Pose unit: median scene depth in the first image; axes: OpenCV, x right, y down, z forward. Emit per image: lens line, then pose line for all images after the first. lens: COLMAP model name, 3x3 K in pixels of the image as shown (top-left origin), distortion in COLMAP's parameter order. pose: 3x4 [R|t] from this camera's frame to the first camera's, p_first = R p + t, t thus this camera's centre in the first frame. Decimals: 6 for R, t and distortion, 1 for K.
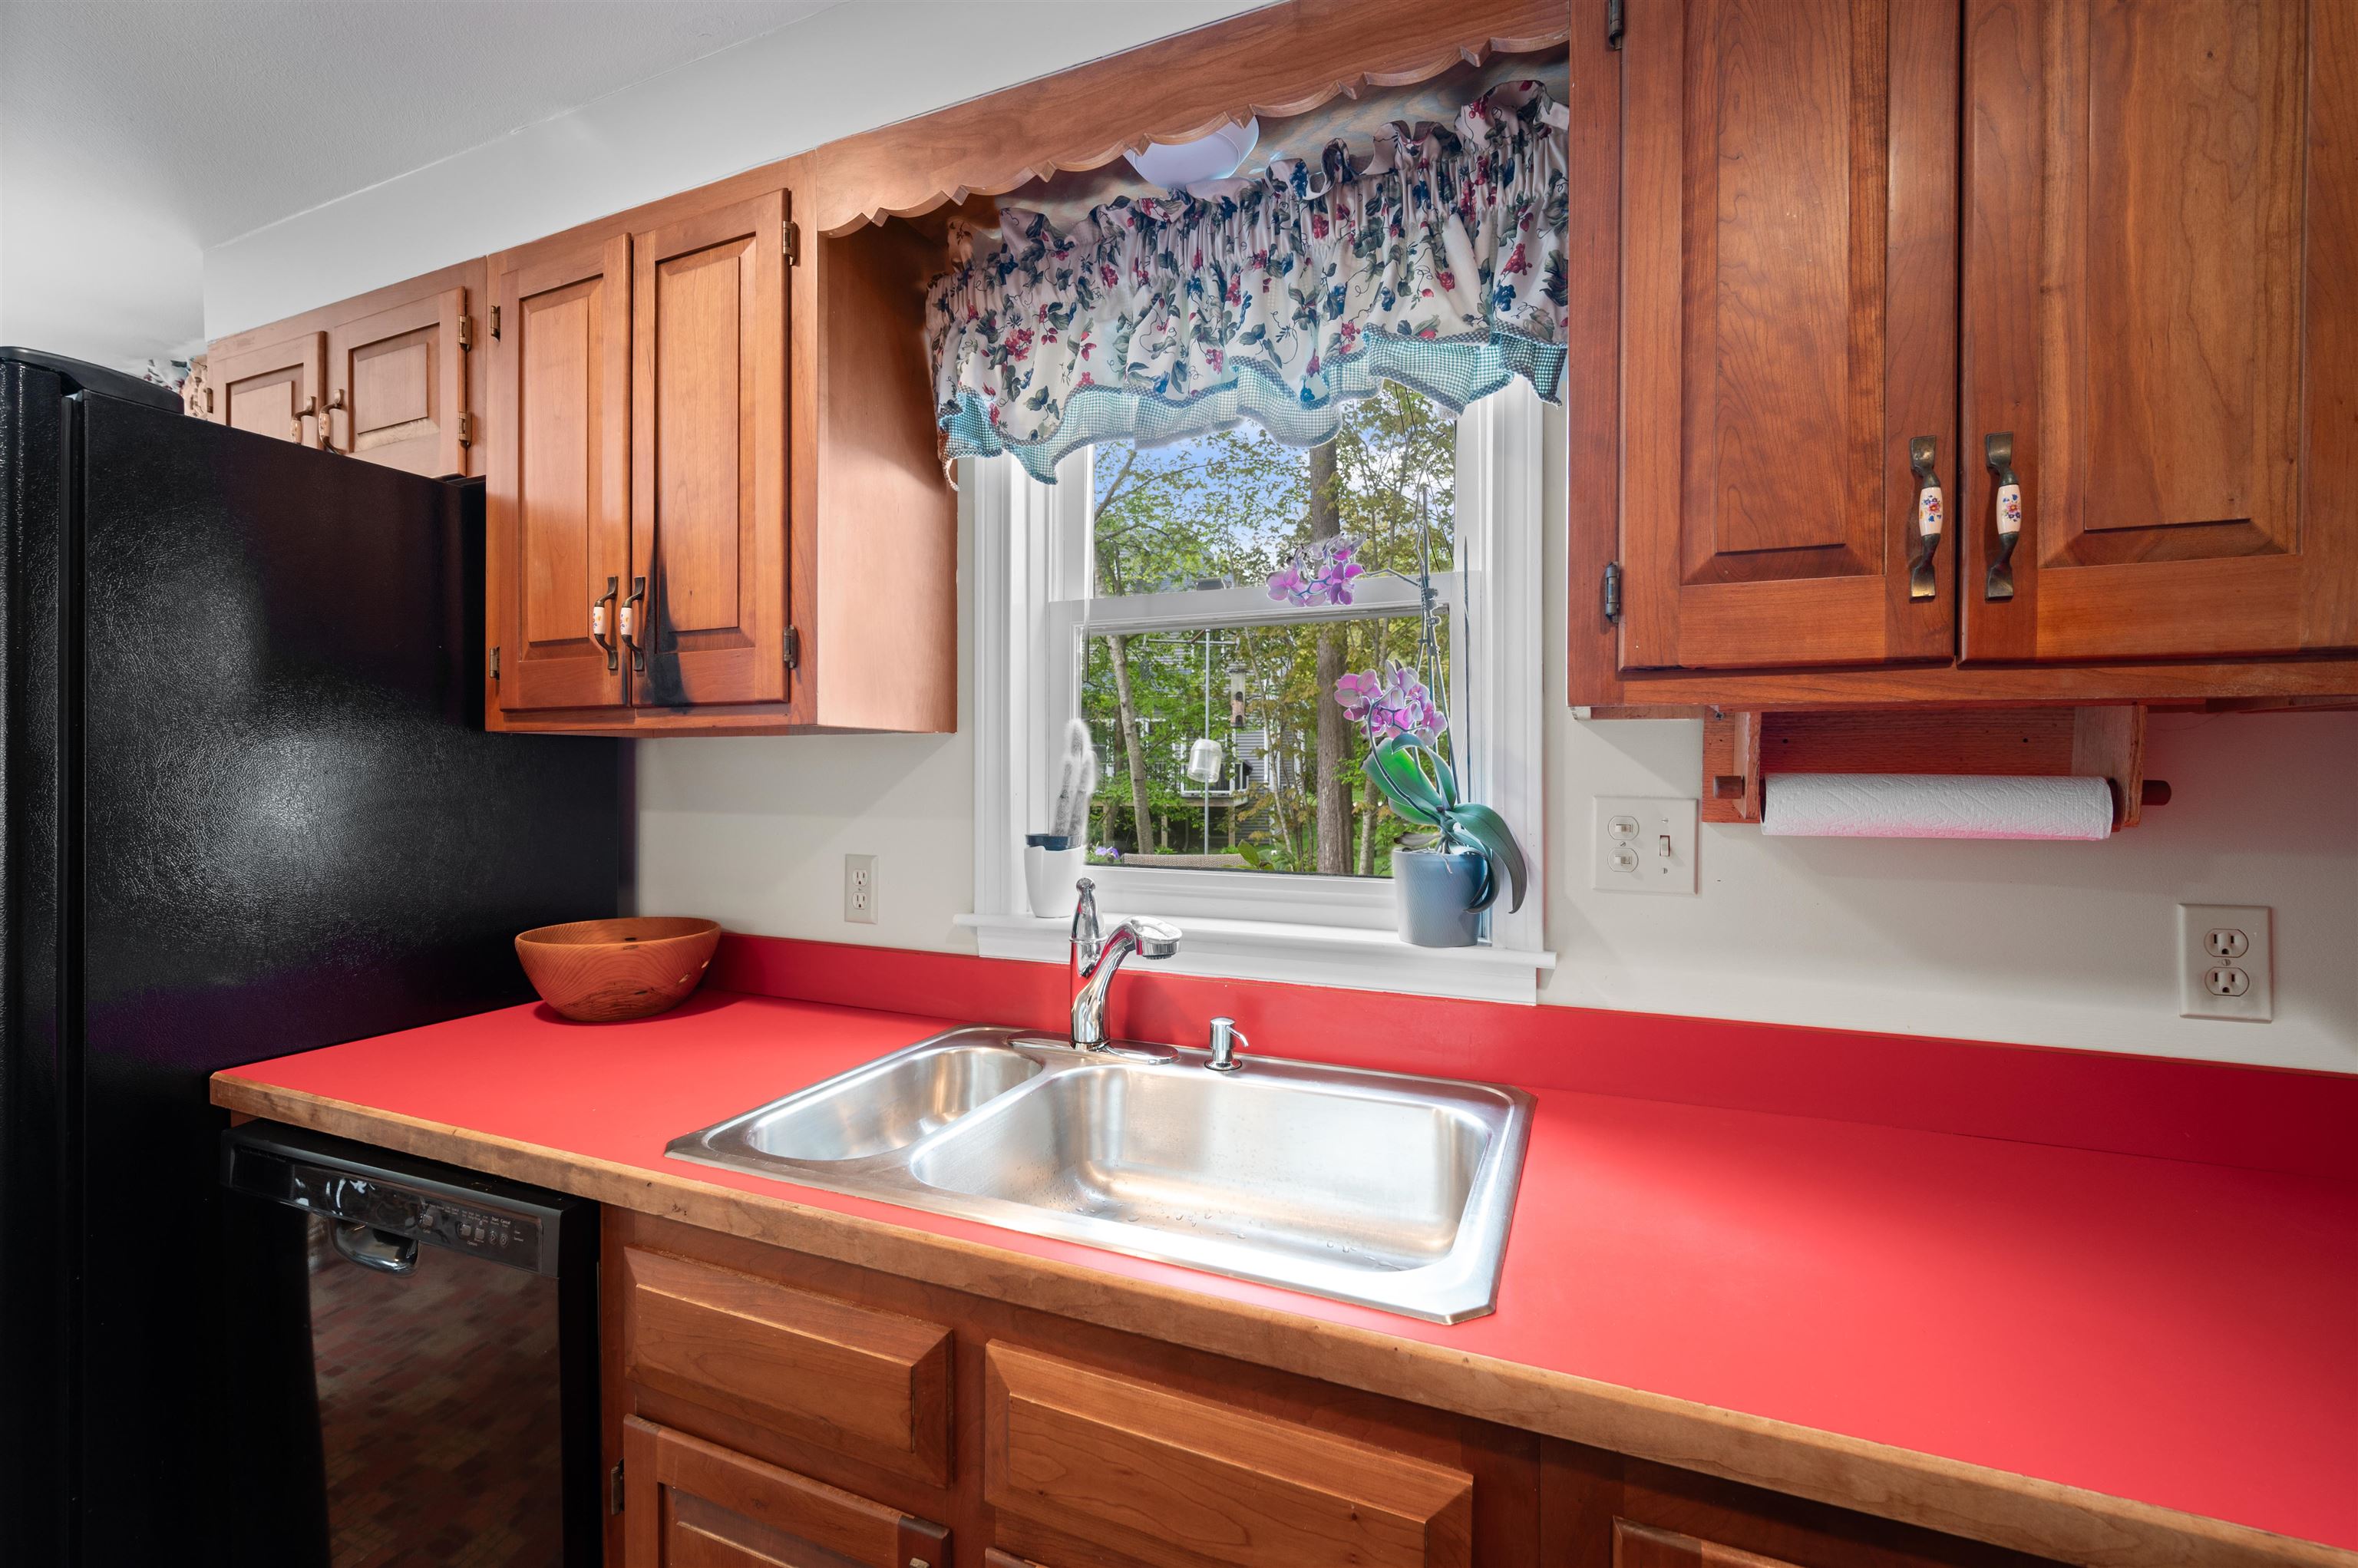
lens RADIAL K [[987.2, 0, 1183.9], [0, 987.2, 766.3], [0, 0, 1]] dist [-0.001464, 0.000212]
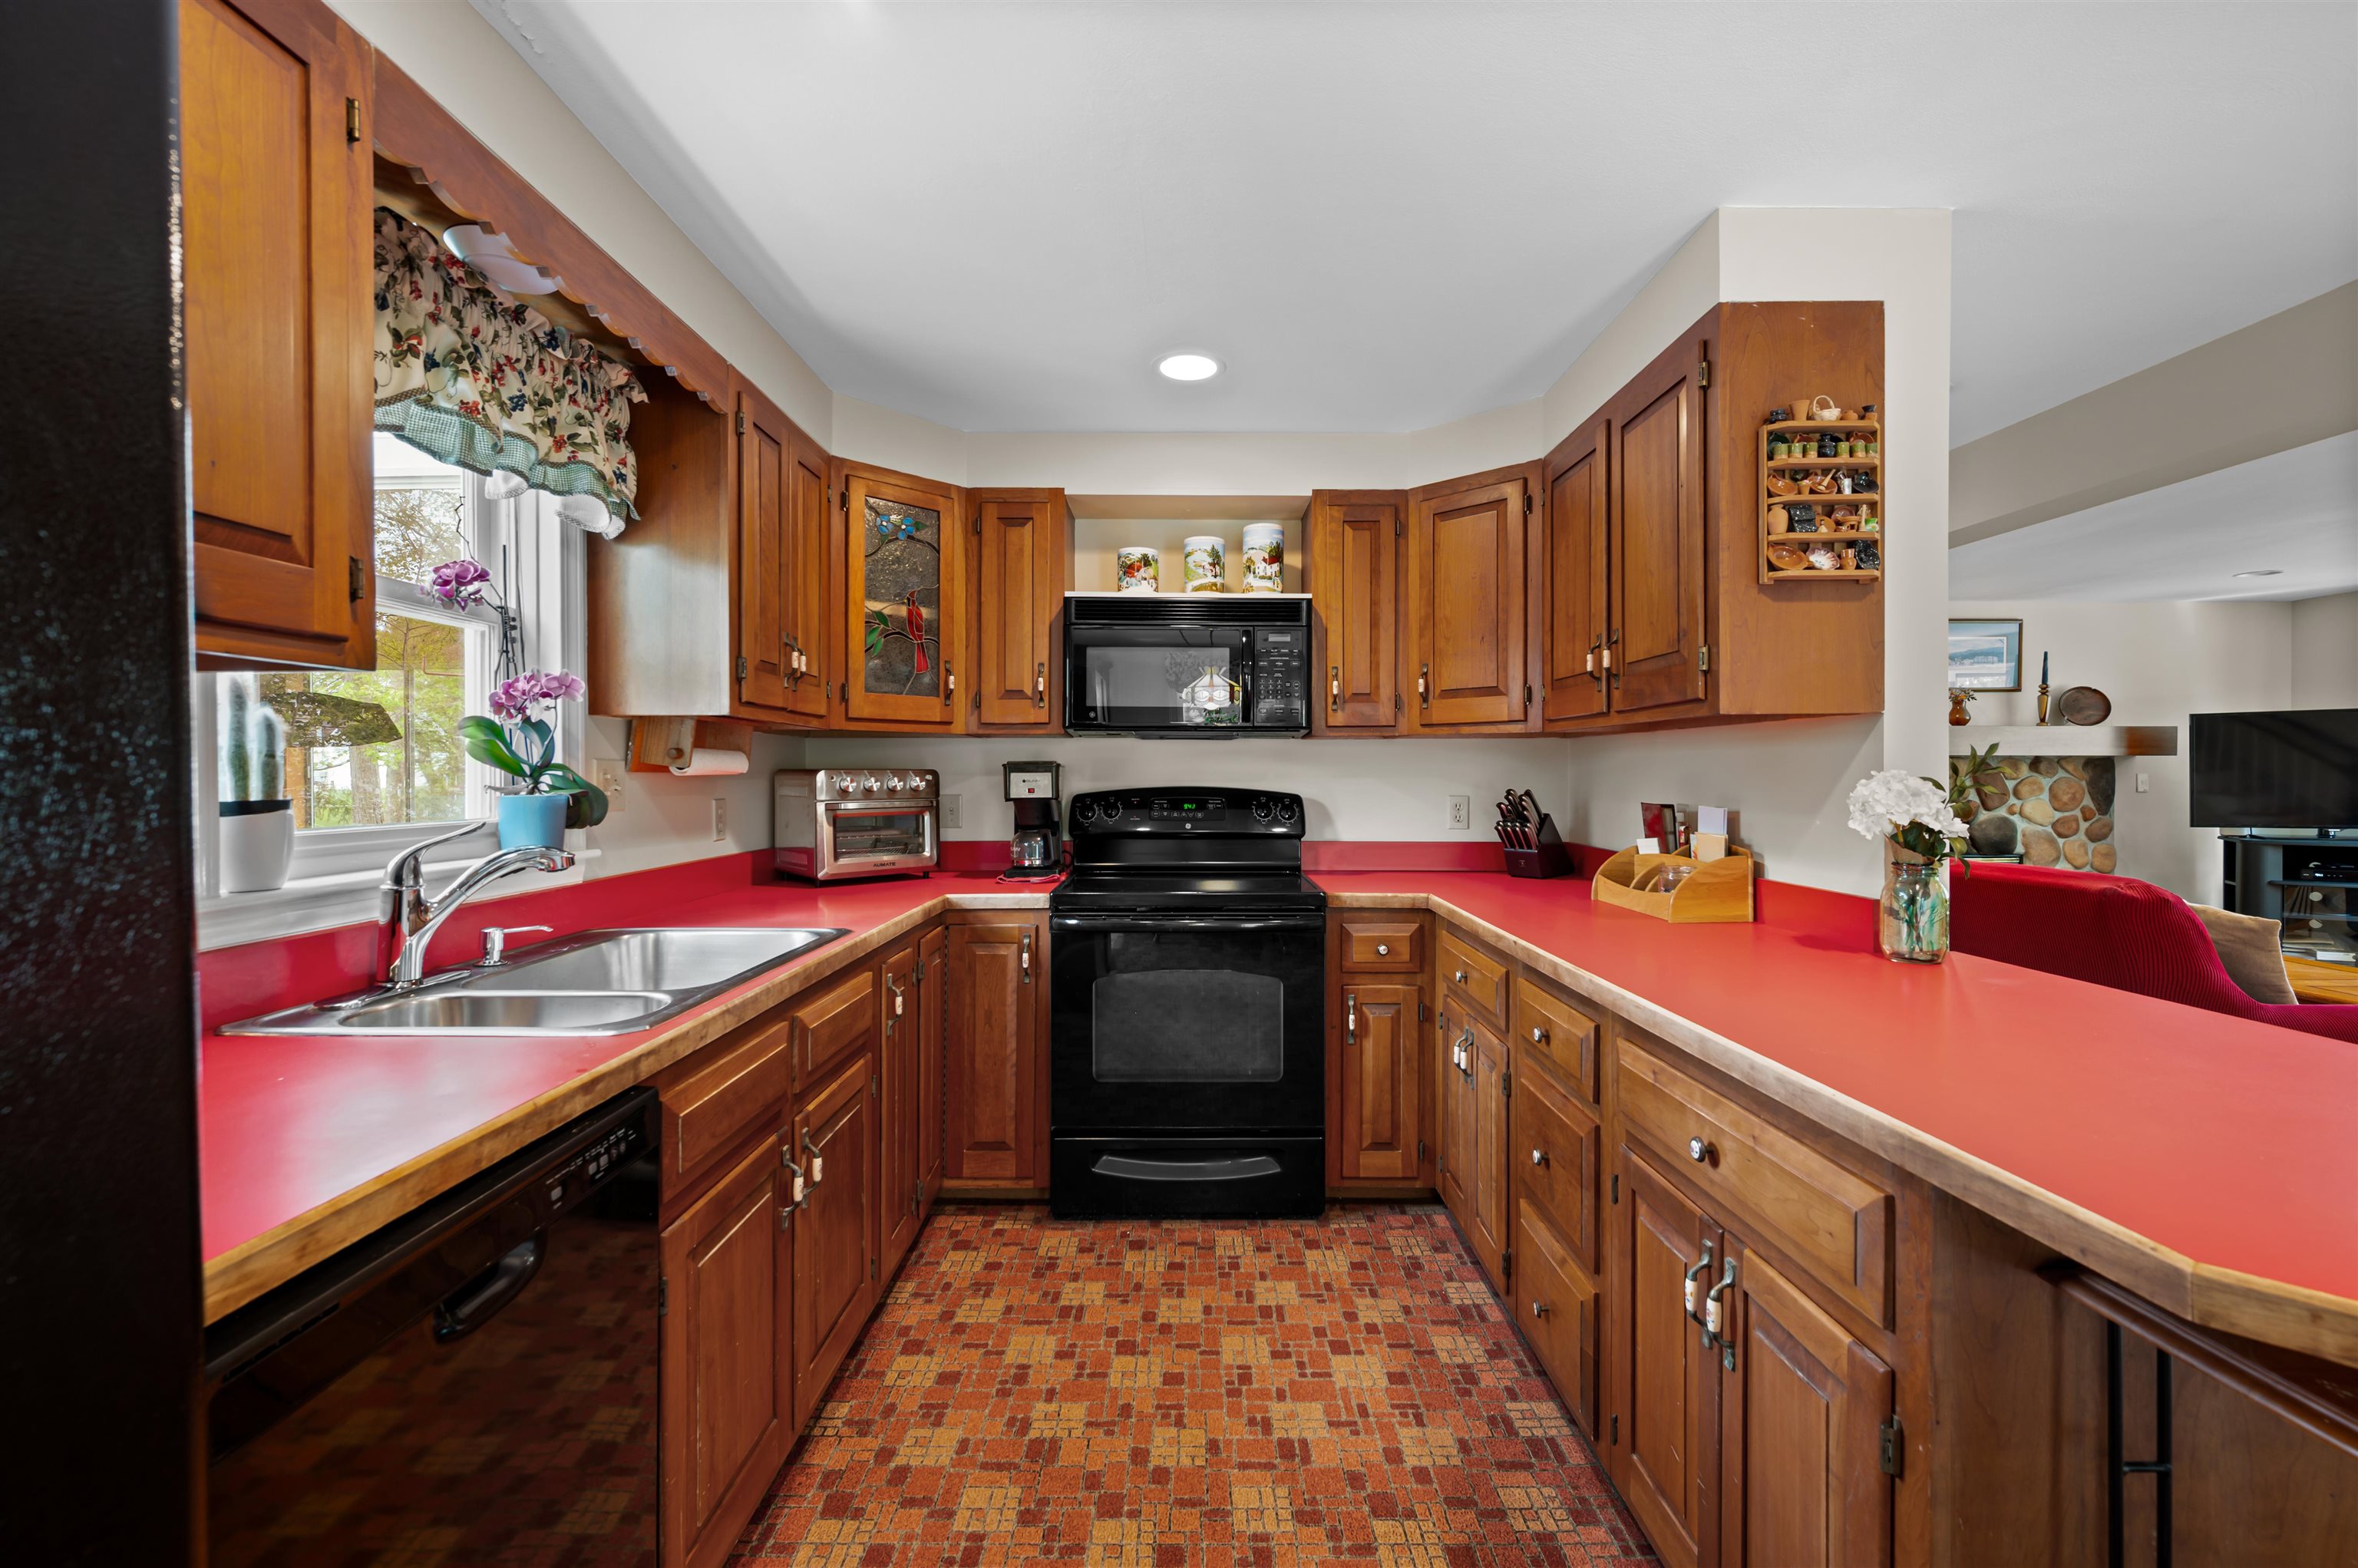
lens RADIAL K [[980.7, 0, 1185.2], [0, 980.7, 777.1], [0, 0, 1]] dist [-0.001601, -0.000346]
pose [[-0.392173, -0.002381, 0.919888, -1.428004], [0.003598, 0.999985, 0.004122, 0.051822], [-0.919884, 0.004926, -0.392159, 0.632288]]
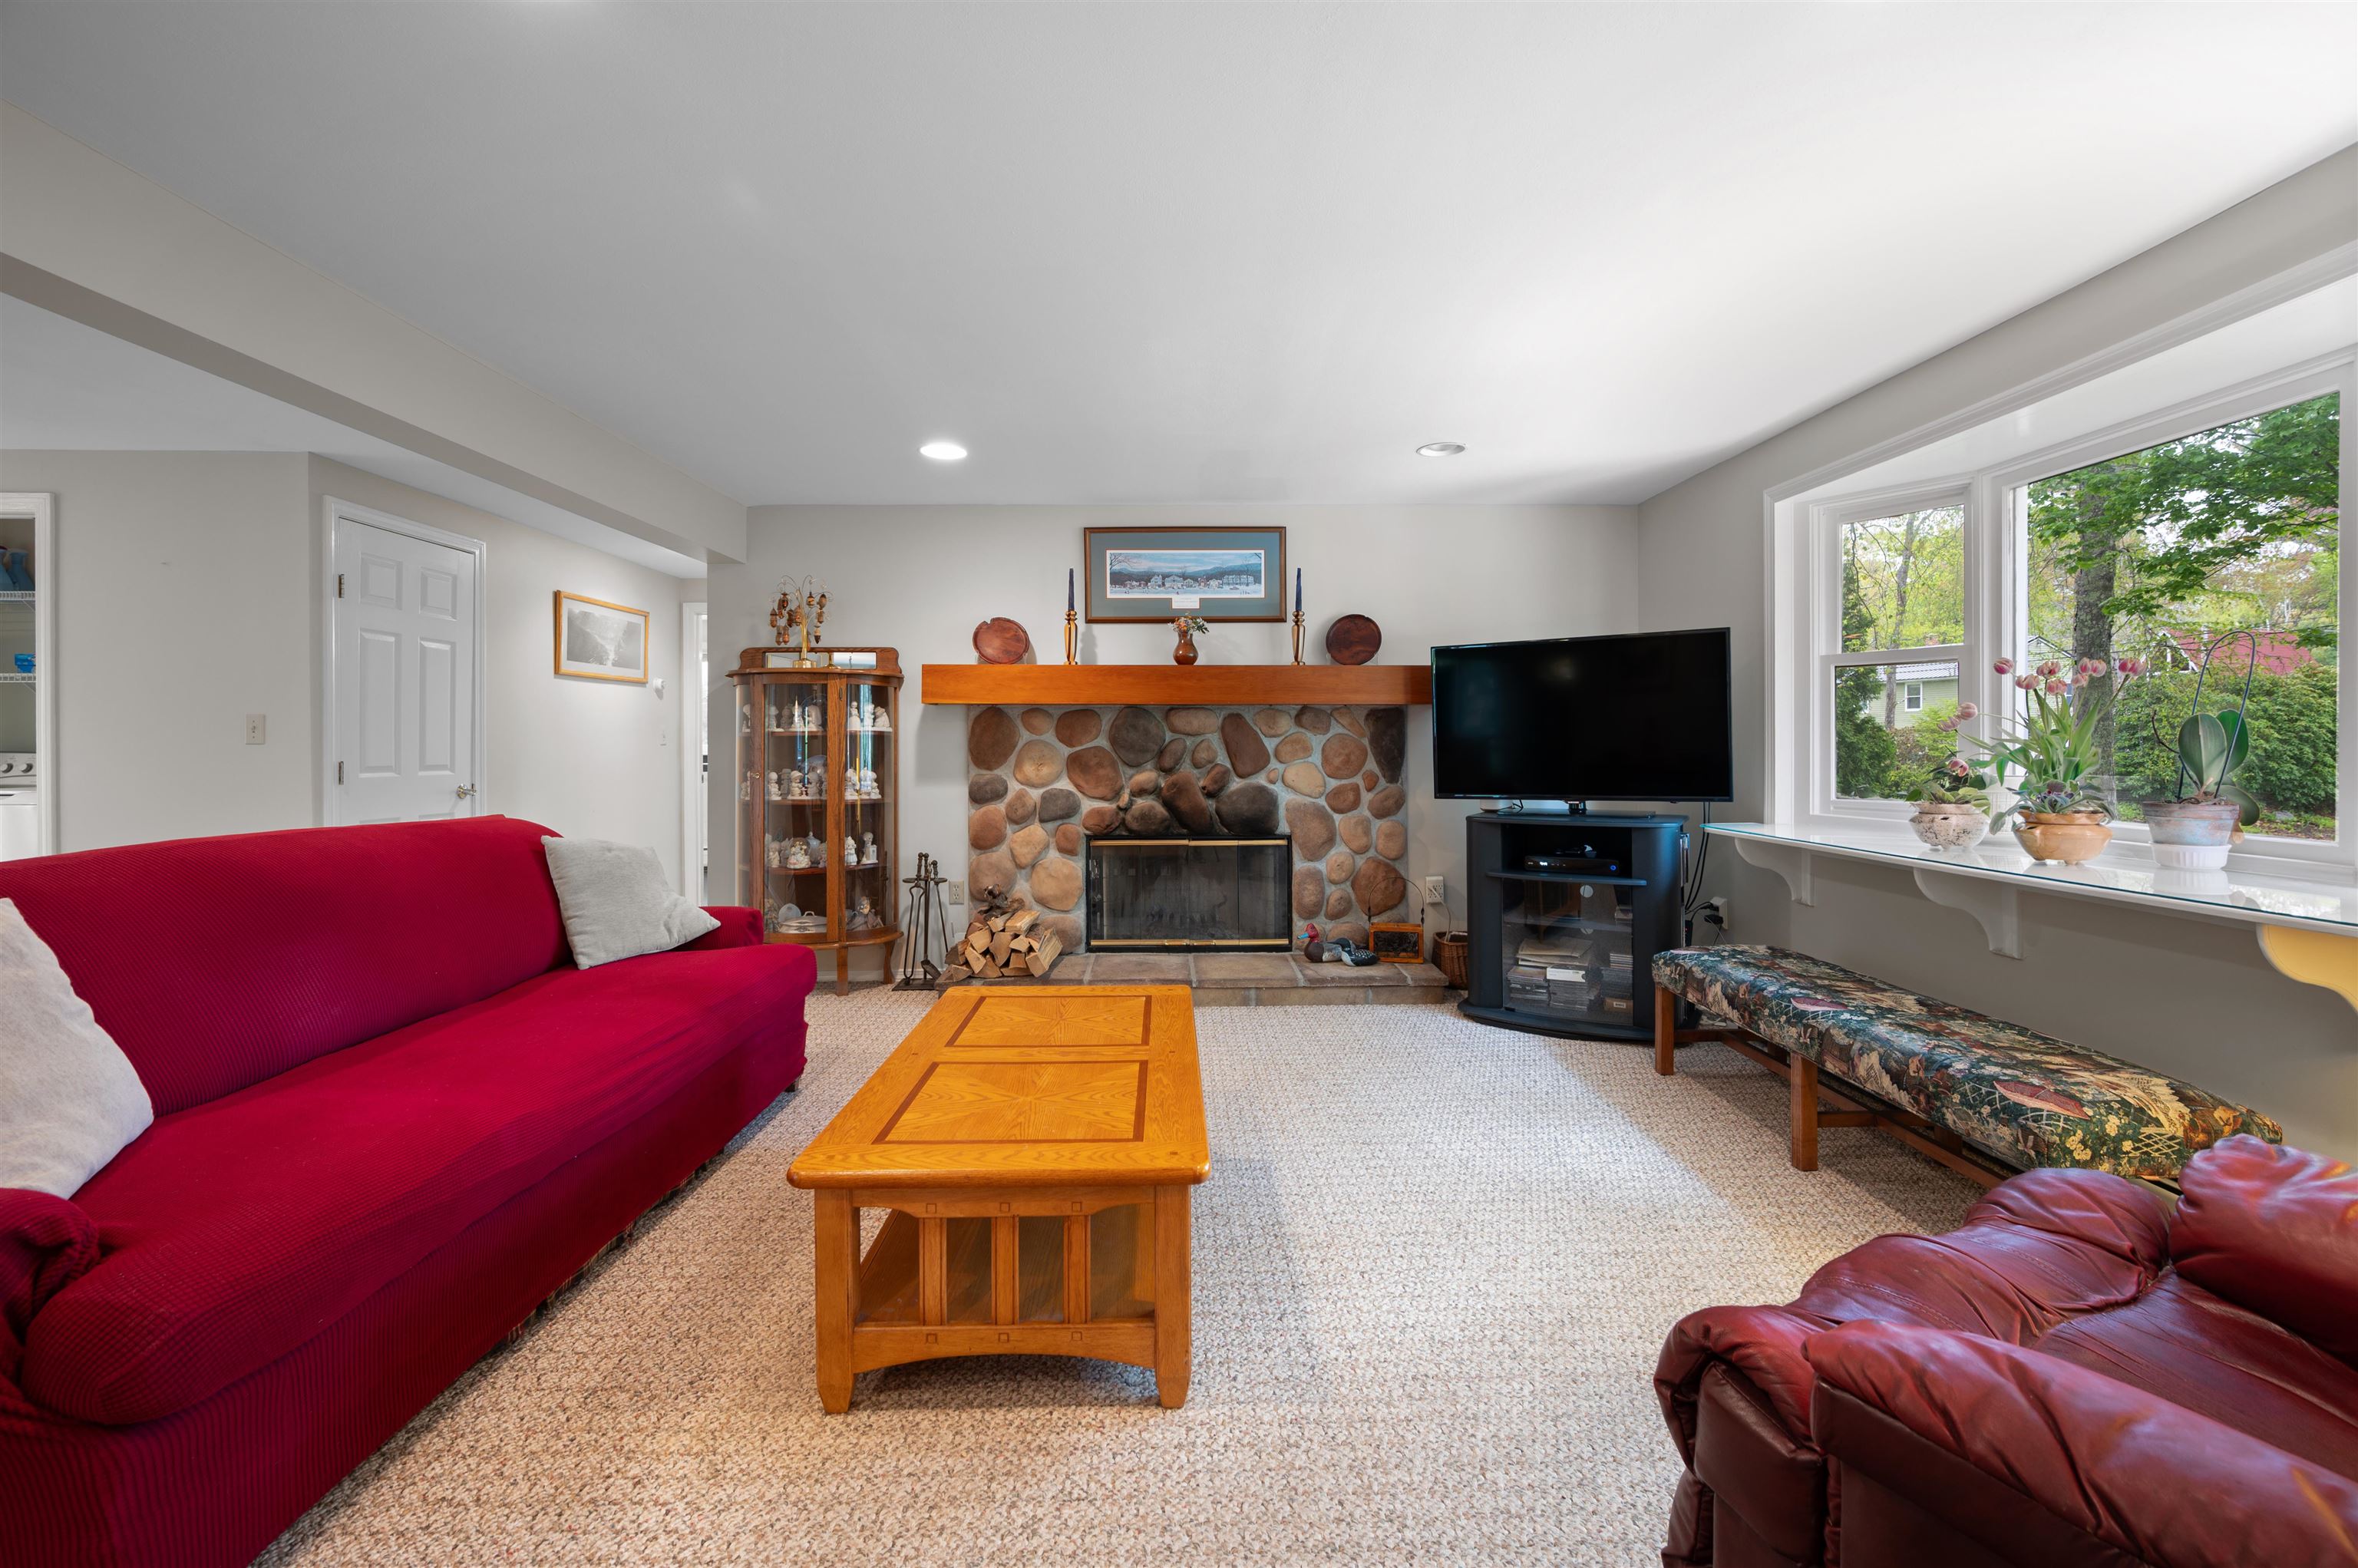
lens RADIAL K [[987.2, 0, 1183.9], [0, 987.2, 766.3], [0, 0, 1]] dist [-0.001464, 0.000212]
pose [[-0.412657, -0.017024, 0.910727, -1.796170], [0.004066, 0.999781, 0.020531, 0.125660], [-0.910878, 0.012175, -0.412497, -2.898730]]
